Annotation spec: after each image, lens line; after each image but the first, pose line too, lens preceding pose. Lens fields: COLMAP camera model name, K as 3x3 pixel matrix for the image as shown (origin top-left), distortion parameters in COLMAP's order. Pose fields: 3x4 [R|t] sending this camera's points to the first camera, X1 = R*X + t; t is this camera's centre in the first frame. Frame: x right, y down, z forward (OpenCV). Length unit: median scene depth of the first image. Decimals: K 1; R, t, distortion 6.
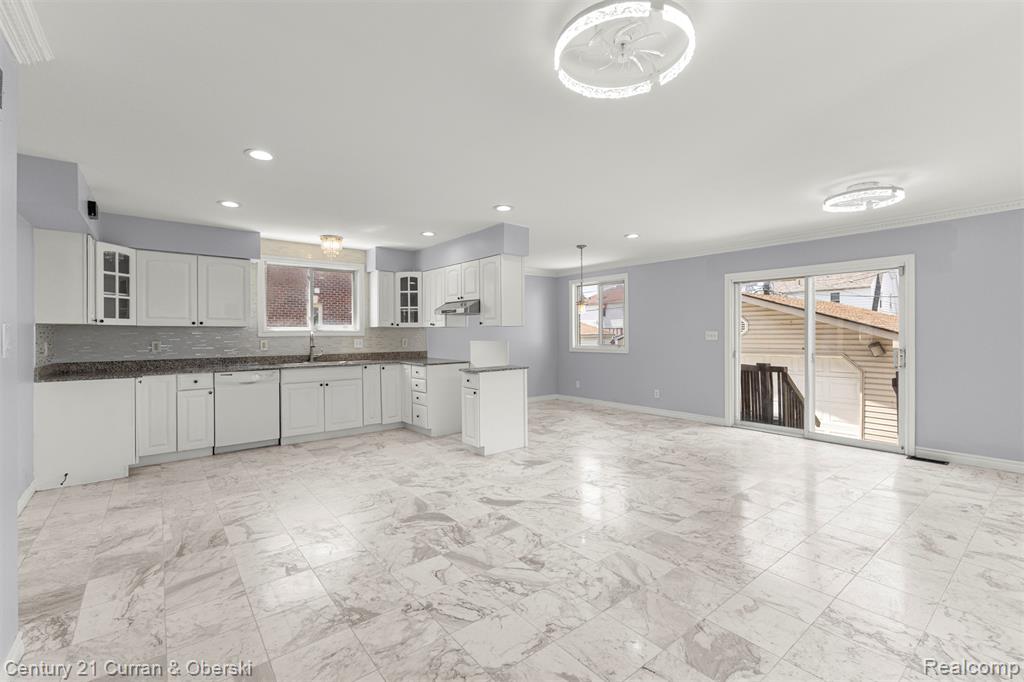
lens RADIAL K [[446.1, 0, 513.9], [0, 446.1, 337.1], [0, 0, 1]] dist [0.005998, -0.000193]
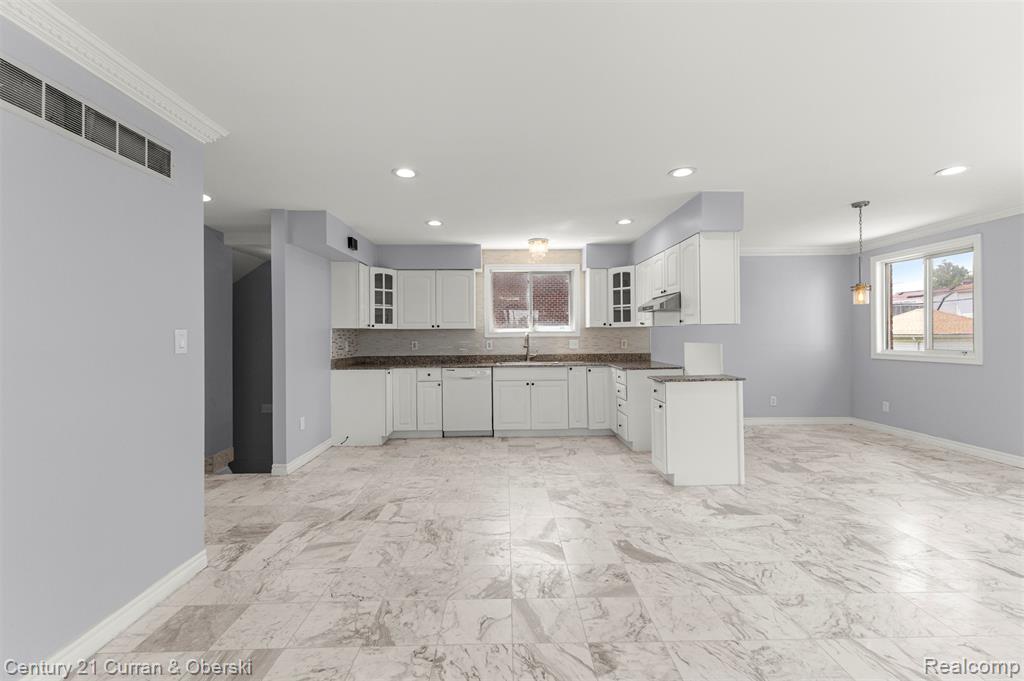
lens RADIAL K [[440.8, 0, 510.6], [0, 440.8, 337.8], [0, 0, 1]] dist [0.008068, -0.000305]
pose [[0.788593, 0.000897, -0.614915, 0.201787], [-0.000052, 0.999999, 0.001392, -0.002084], [0.614916, -0.001066, 0.788592, 0.202425]]
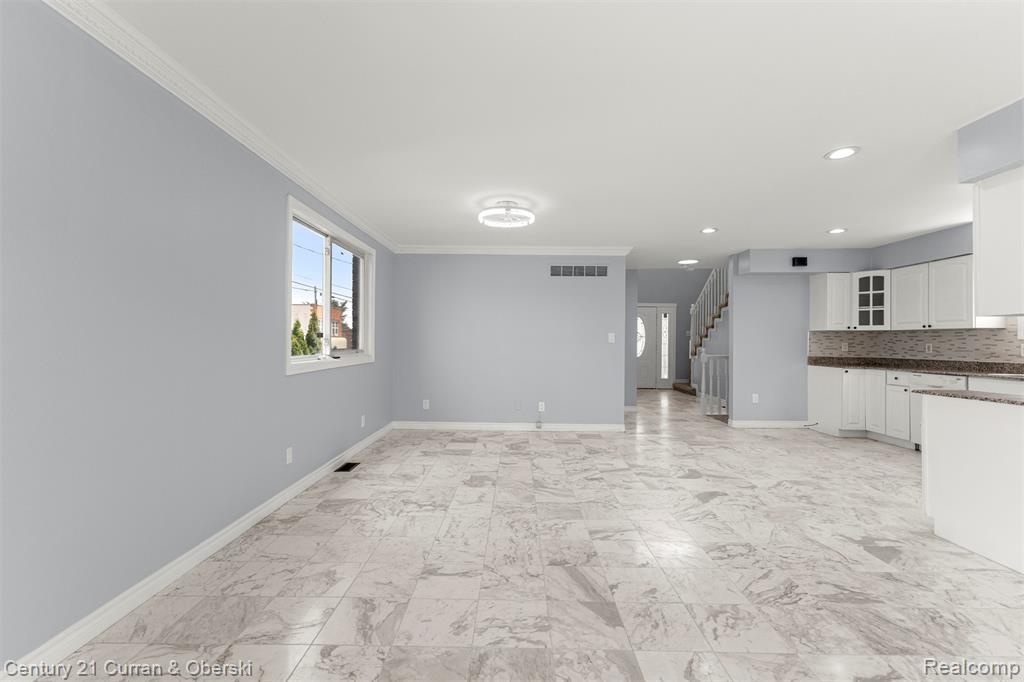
lens RADIAL K [[439.7, 0, 511.8], [0, 439.7, 337.9], [0, 0, 1]] dist [0.007666, -0.000748]
pose [[-0.635658, -0.006178, -0.771946, 0.804150], [-0.008470, 0.999964, -0.001028, 0.006439], [0.771924, 0.005885, -0.635687, 0.991583]]
